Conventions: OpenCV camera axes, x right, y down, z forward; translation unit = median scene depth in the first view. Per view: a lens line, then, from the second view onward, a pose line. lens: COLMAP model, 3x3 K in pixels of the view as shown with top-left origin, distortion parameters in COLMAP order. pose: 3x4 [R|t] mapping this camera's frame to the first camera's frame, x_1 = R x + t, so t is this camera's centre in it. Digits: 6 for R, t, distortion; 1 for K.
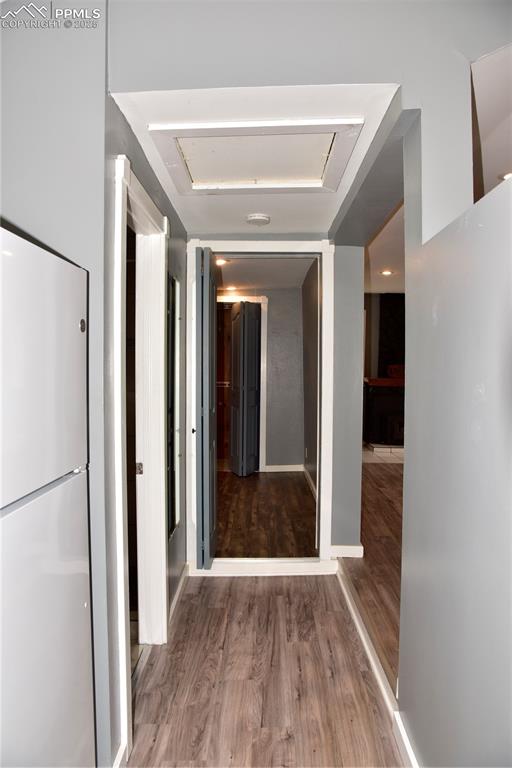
lens RADIAL K [[526.8, 0, 256.3], [0, 526.8, 386.4], [0, 0, 1]] dist [-0.109711, 0.050714]
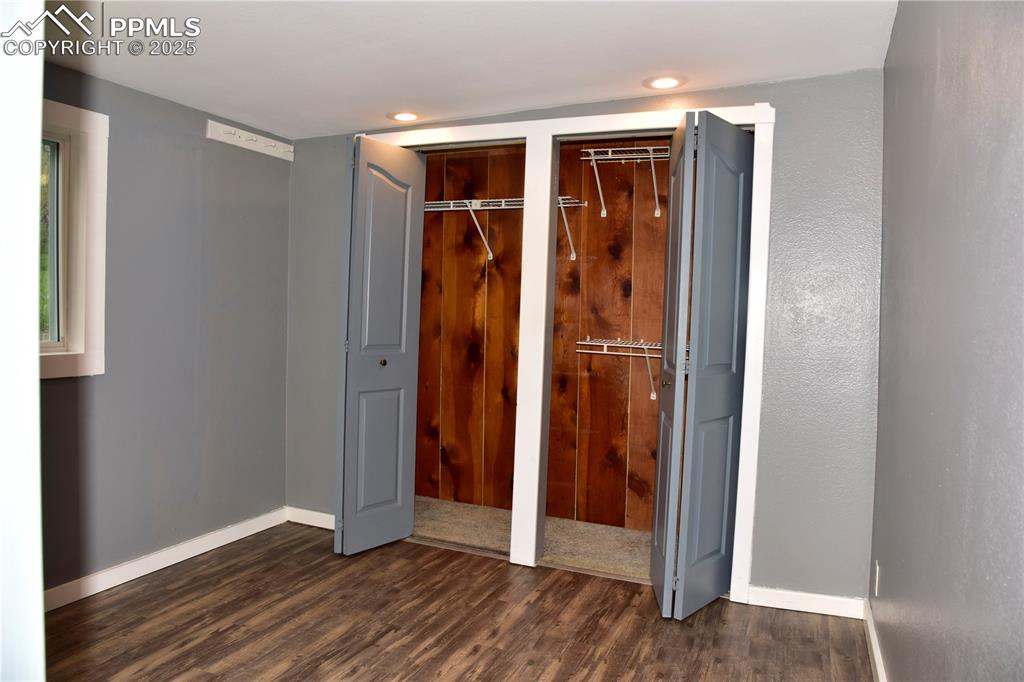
lens RADIAL K [[702.4, 0, 511.6], [0, 702.4, 343.0], [0, 0, 1]] dist [-0.109711, 0.050714]
pose [[0.923017, 0.038666, -0.382812, 0.040578], [-0.034411, 0.999246, 0.017958, -0.015634], [0.383218, -0.003403, 0.923652, 0.511051]]
